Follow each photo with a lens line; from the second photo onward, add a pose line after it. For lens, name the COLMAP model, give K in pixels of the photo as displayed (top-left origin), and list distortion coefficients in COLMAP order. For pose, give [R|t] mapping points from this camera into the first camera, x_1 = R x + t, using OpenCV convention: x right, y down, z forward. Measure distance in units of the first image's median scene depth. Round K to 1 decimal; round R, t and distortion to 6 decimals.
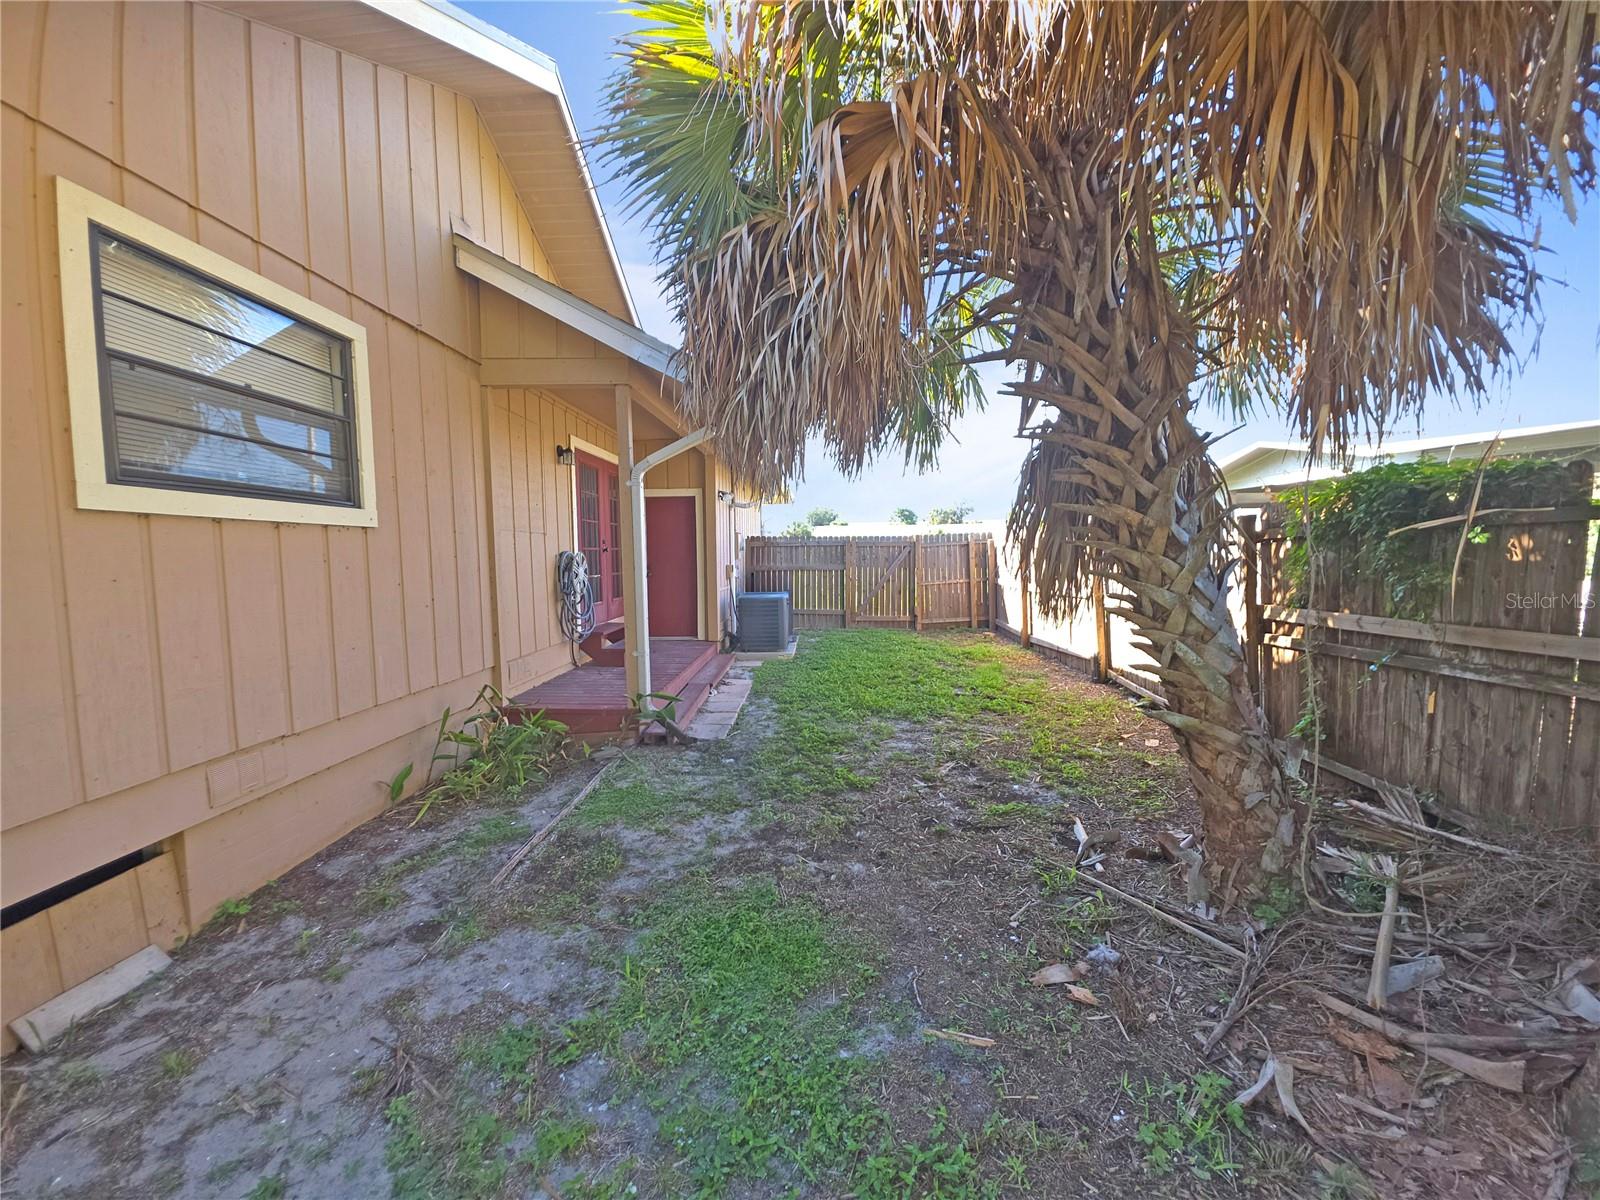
lens RADIAL K [[637.3, 0, 794.3], [0, 637.3, 595.8], [0, 0, 1]] dist [0.017501, -0.009960]
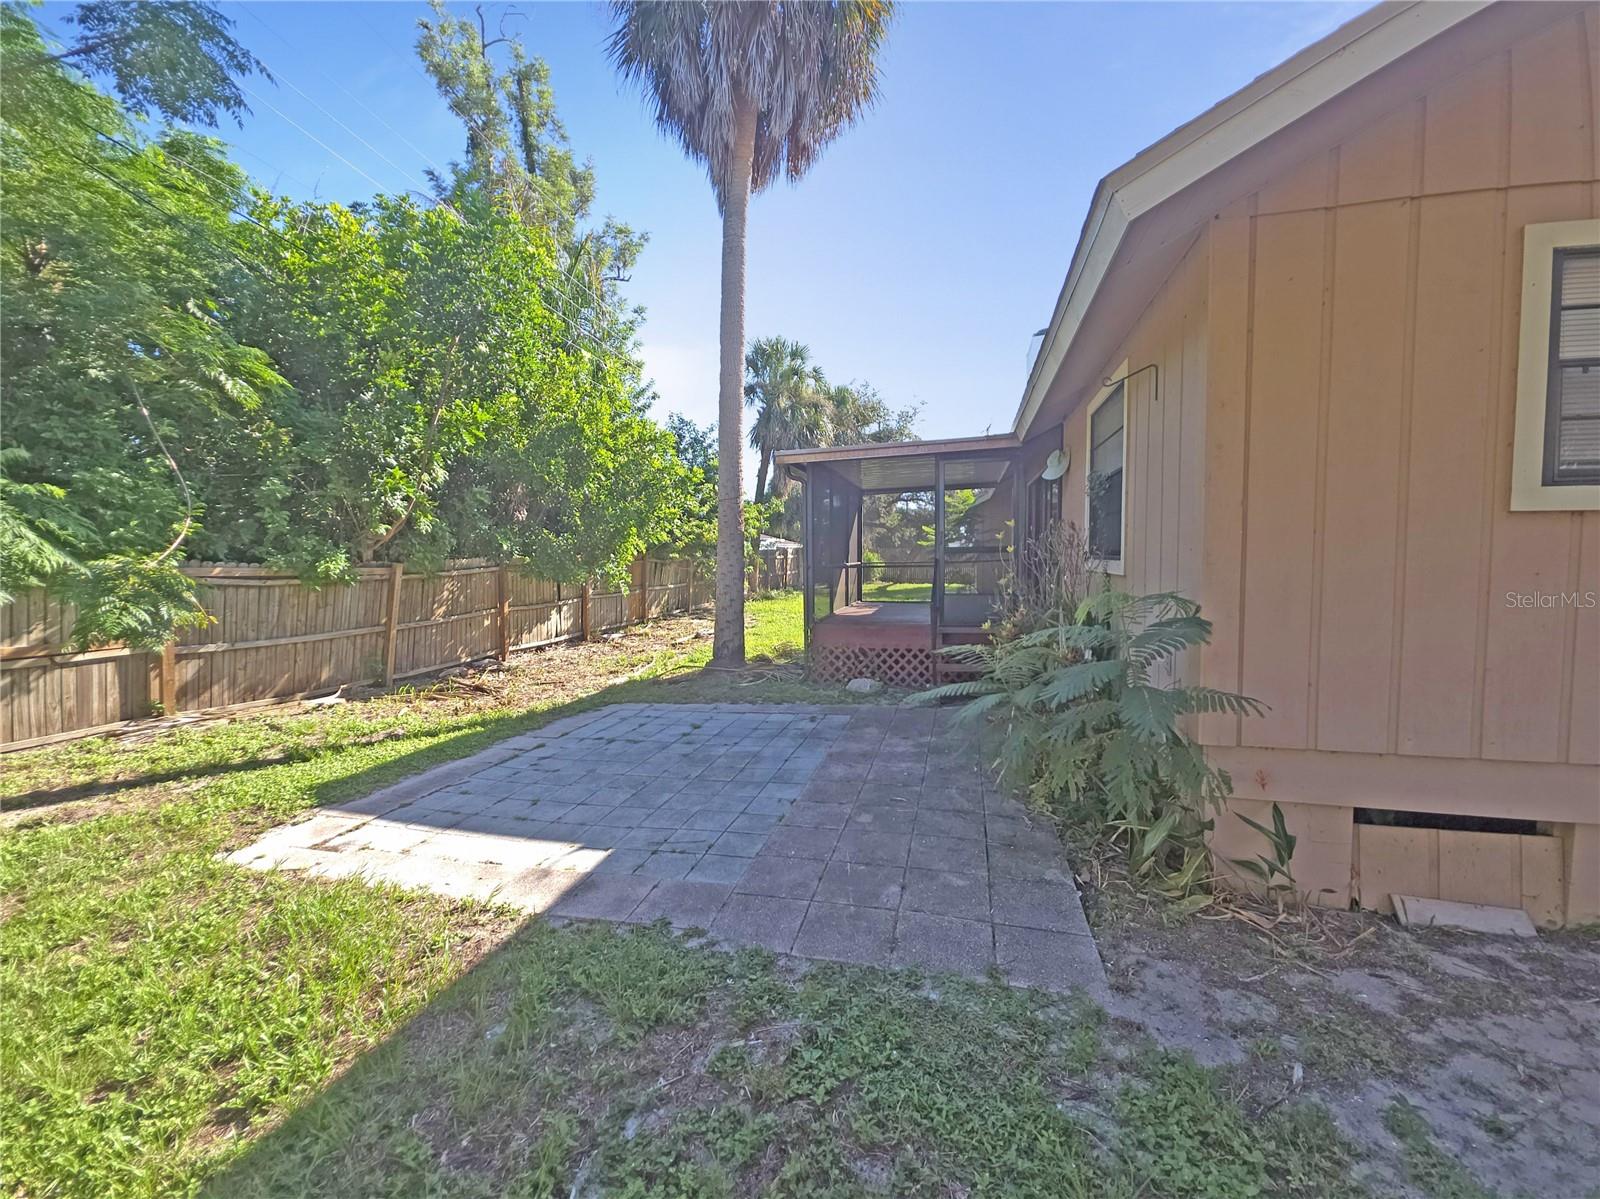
lens RADIAL K [[637.3, 0, 794.3], [0, 637.3, 595.3], [0, 0, 1]] dist [0.017501, -0.009960]
pose [[-0.219815, 0.061469, -0.973603, 0.312138], [-0.052581, 0.995816, 0.074743, -0.002442], [0.974123, 0.067622, -0.215663, -0.002933]]
